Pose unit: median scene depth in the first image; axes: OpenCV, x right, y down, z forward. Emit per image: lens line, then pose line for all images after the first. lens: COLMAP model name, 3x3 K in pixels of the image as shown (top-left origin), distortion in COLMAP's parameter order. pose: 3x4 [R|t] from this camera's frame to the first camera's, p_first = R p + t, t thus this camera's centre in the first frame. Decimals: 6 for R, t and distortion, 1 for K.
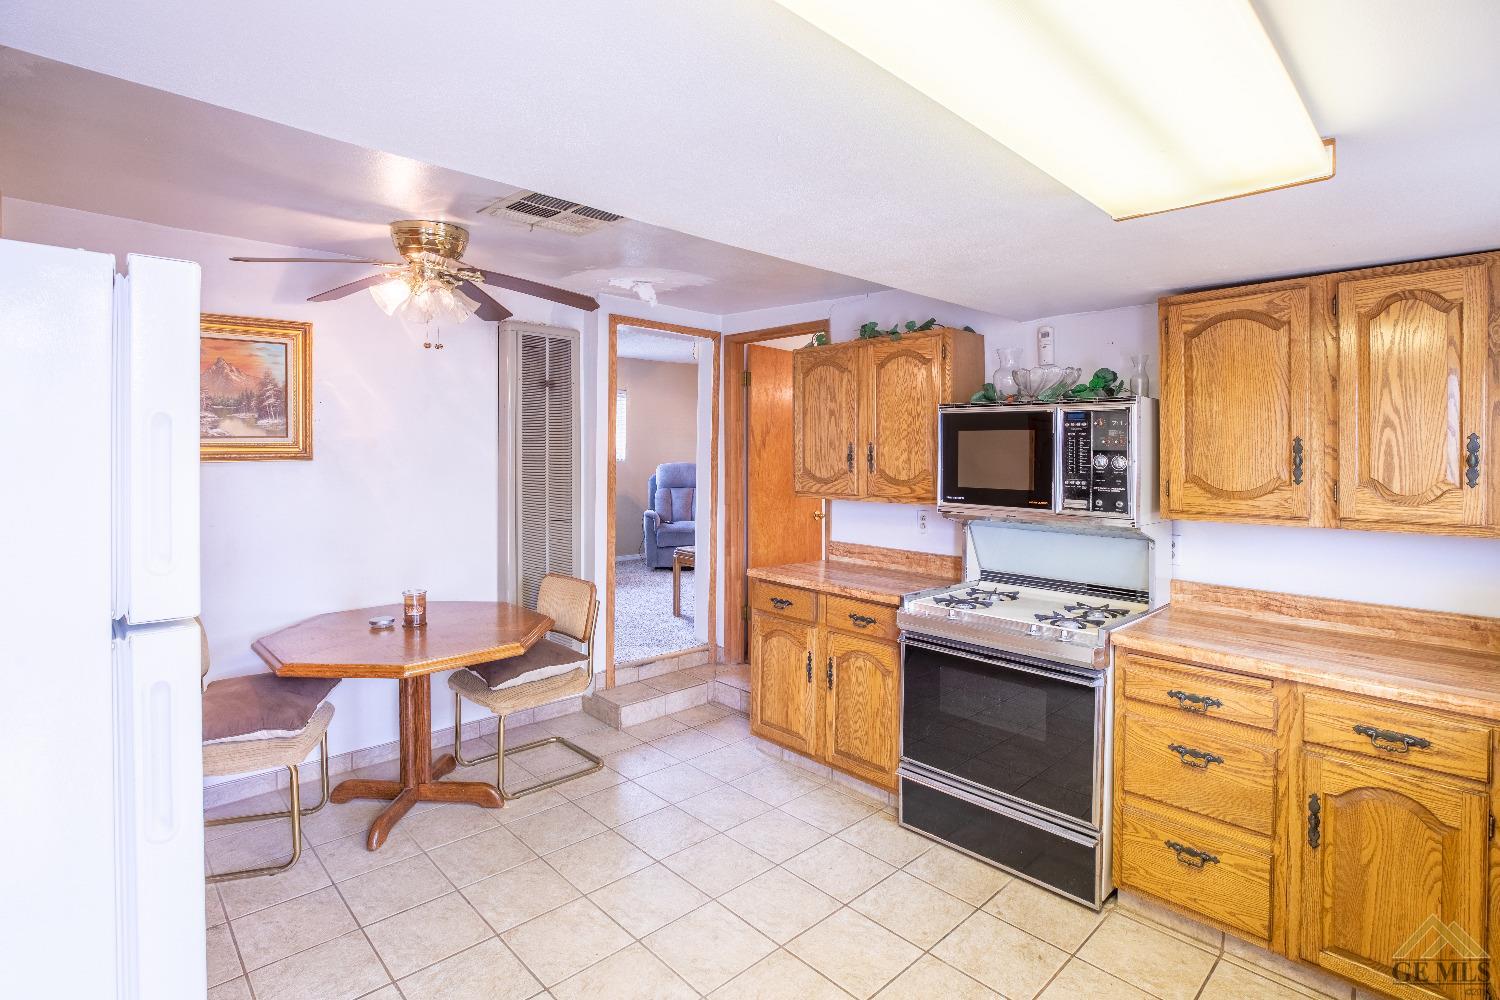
lens RADIAL K [[667.7, 0, 748.1], [0, 667.7, 468.0], [0, 0, 1]] dist [0.001744, 0.000277]
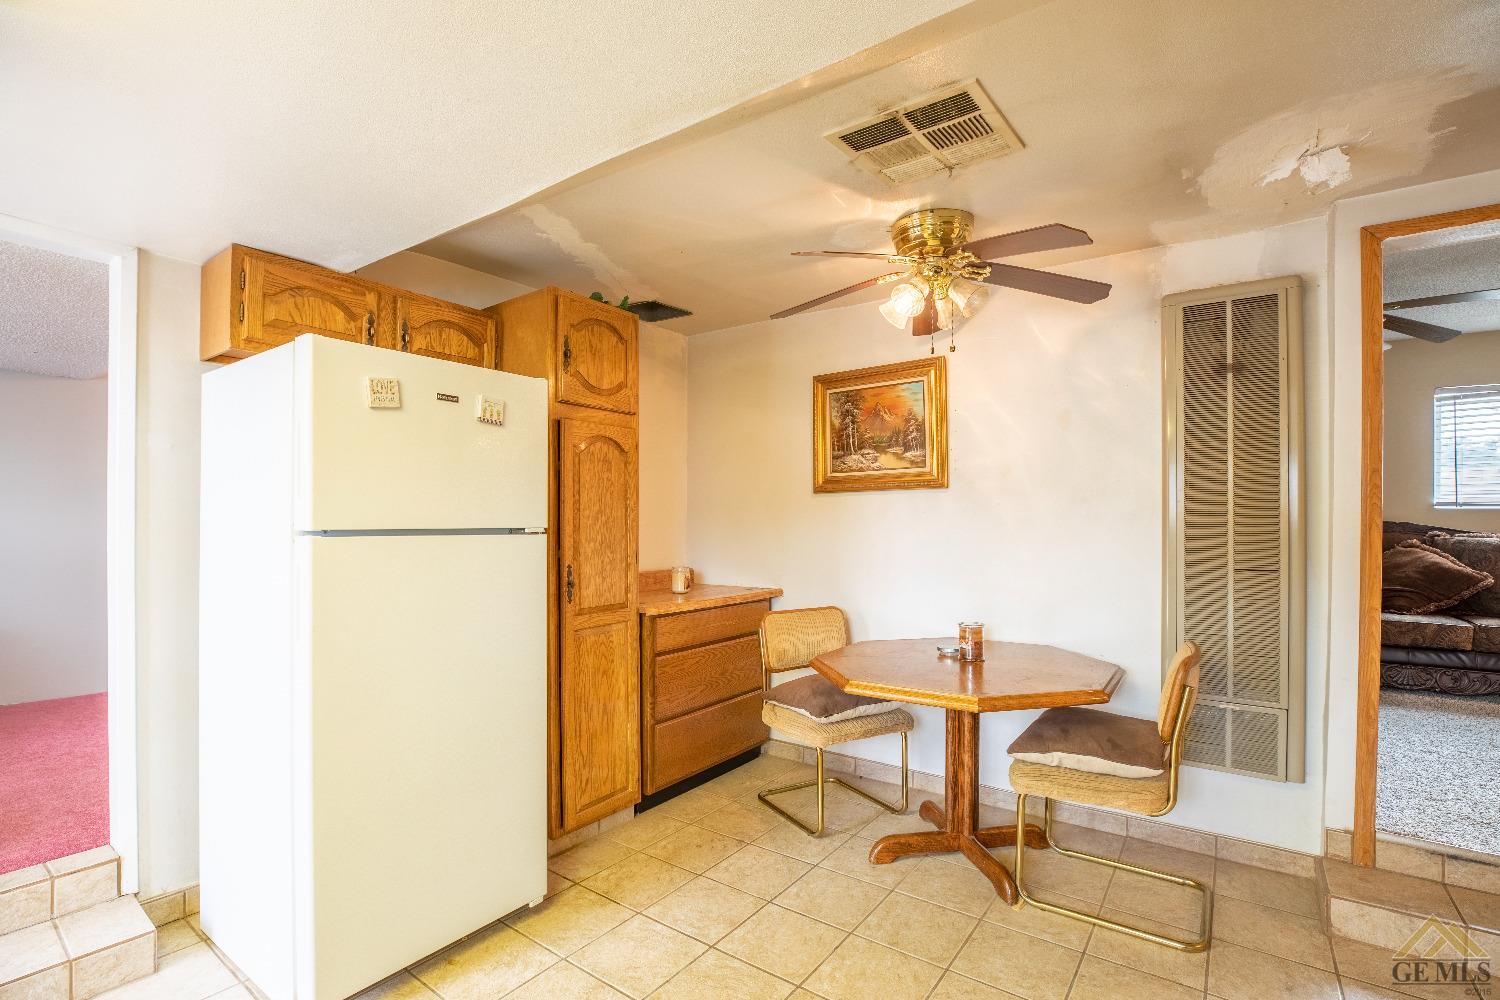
lens RADIAL K [[697.3, 0, 754.1], [0, 697.3, 523.0], [0, 0, 1]] dist [-0.001729, -0.000290]
pose [[0.258658, 0.005443, -0.965954, 0.331569], [-0.010504, 0.999941, 0.002822, 0.044990], [0.965912, 0.009416, 0.258700, 0.444572]]
